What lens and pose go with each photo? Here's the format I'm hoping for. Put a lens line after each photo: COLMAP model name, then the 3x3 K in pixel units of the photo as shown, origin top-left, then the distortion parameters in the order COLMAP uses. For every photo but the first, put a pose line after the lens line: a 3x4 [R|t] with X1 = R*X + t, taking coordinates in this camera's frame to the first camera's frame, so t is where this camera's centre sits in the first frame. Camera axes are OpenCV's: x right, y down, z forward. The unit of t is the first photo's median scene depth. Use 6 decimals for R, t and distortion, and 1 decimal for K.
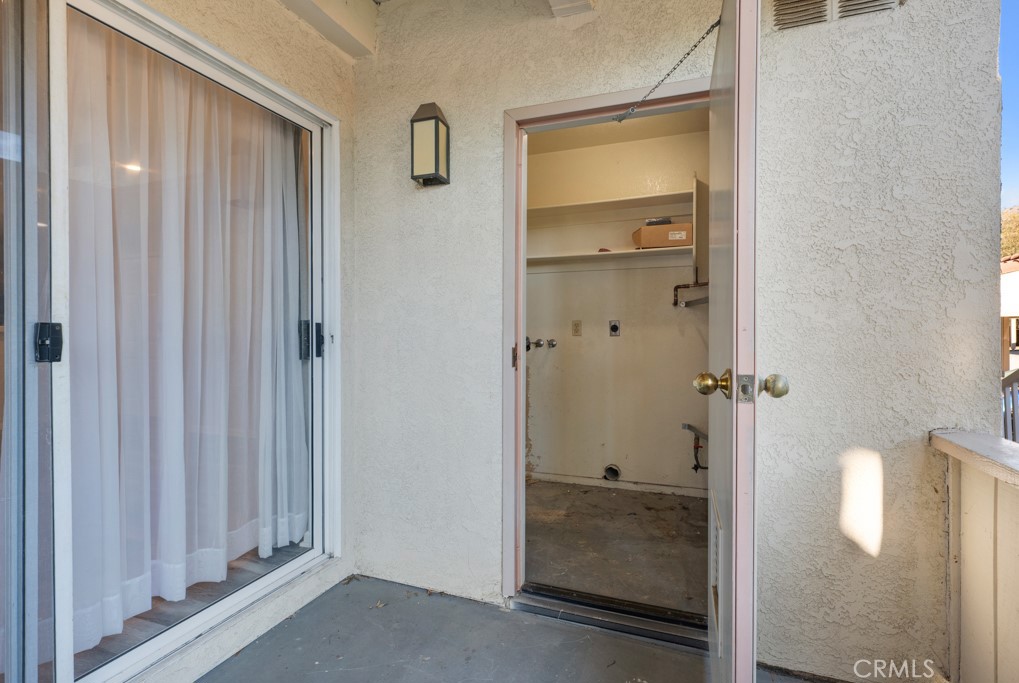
lens RADIAL K [[464.5, 0, 511.1], [0, 464.5, 326.2], [0, 0, 1]] dist [0.001062, -0.000161]
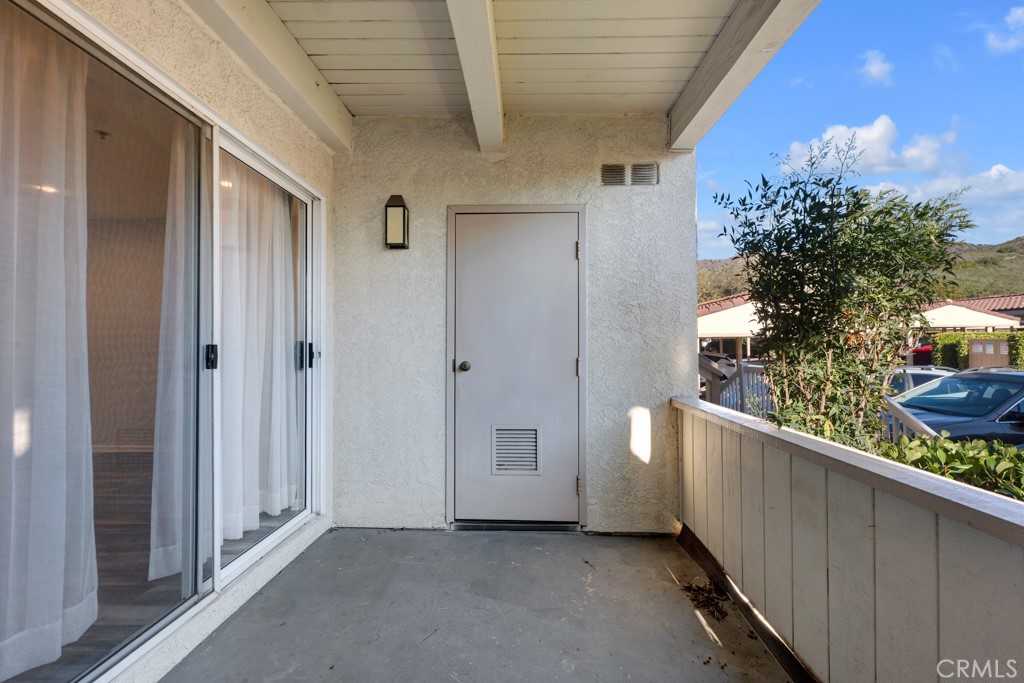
lens RADIAL K [[466.7, 0, 513.6], [0, 466.7, 326.1], [0, 0, 1]] dist [0.001062, -0.000161]
pose [[0.937621, 0.013811, 0.347384, -0.346540], [-0.001852, 0.999395, -0.034735, -0.010315], [-0.347653, 0.031925, 0.937080, -0.522518]]
